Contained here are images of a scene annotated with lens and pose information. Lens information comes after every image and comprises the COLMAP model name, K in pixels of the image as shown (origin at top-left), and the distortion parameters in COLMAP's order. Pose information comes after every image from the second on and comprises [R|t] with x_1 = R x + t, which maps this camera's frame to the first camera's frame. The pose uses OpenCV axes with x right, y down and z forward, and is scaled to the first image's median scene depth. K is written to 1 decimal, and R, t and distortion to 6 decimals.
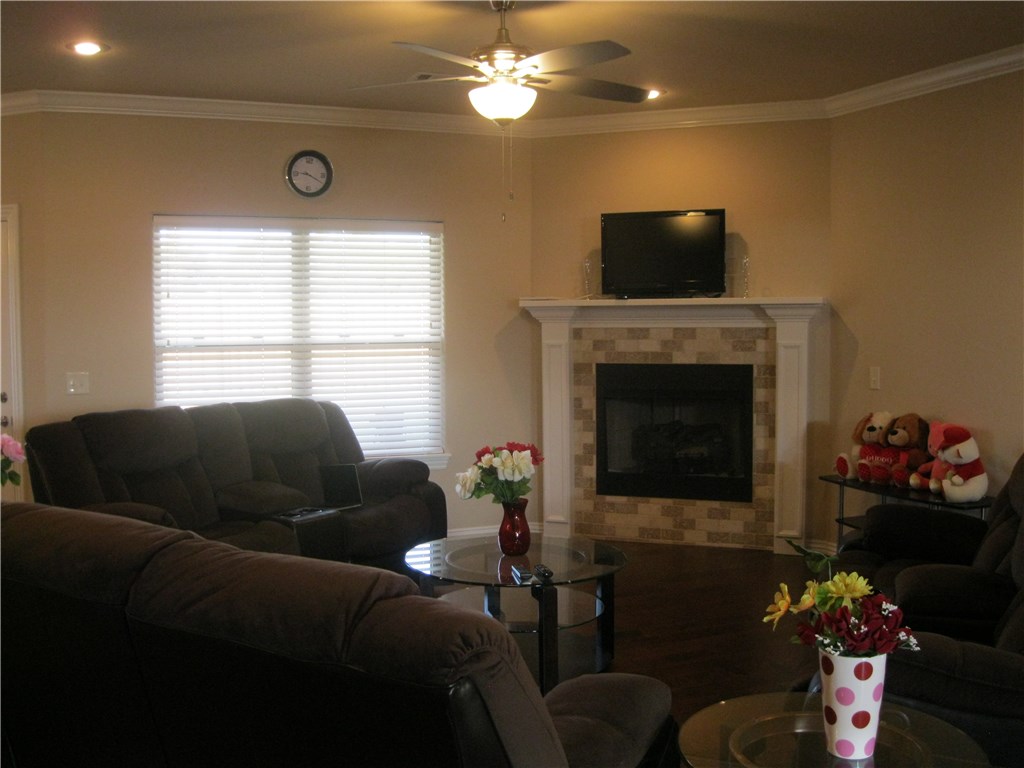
lens RADIAL K [[1040.9, 0, 509.6], [0, 1040.9, 379.1], [0, 0, 1]] dist [0.008098, 0.000000]
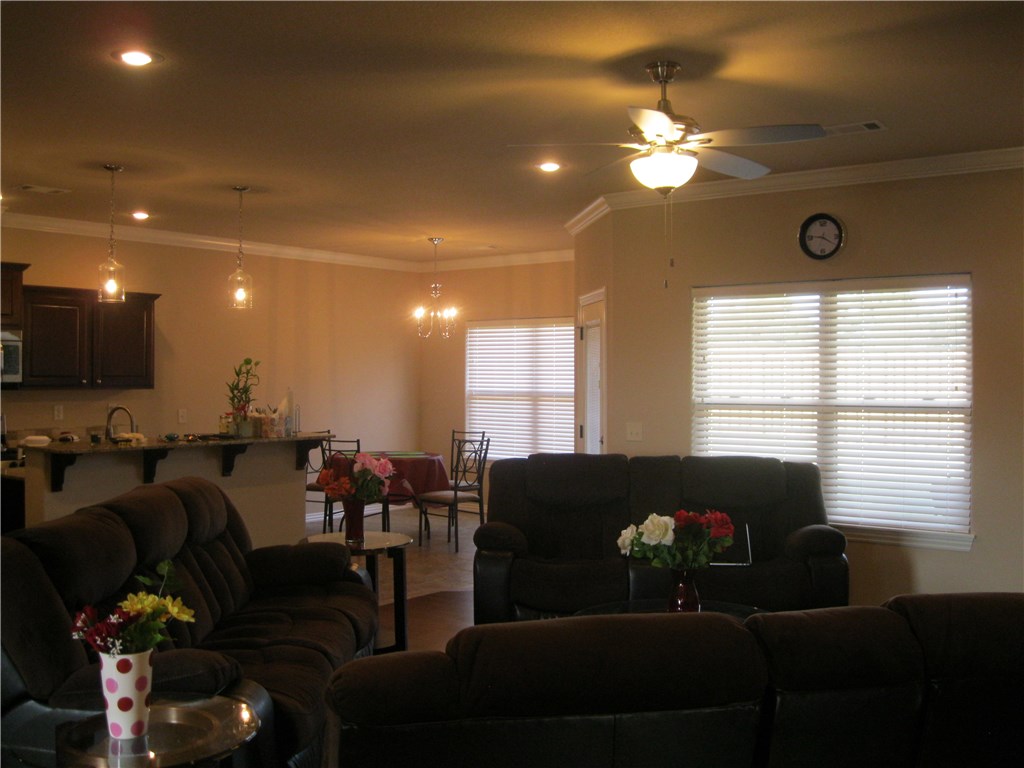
lens RADIAL K [[1040.9, 0, 508.5], [0, 1040.9, 385.6], [0, 0, 1]] dist [0.008098, 0.000000]
pose [[0.577063, 0.014109, -0.816578, 0.455842], [-0.054856, 0.998262, -0.021517, -0.014658], [0.814855, 0.057211, 0.576835, 0.177752]]
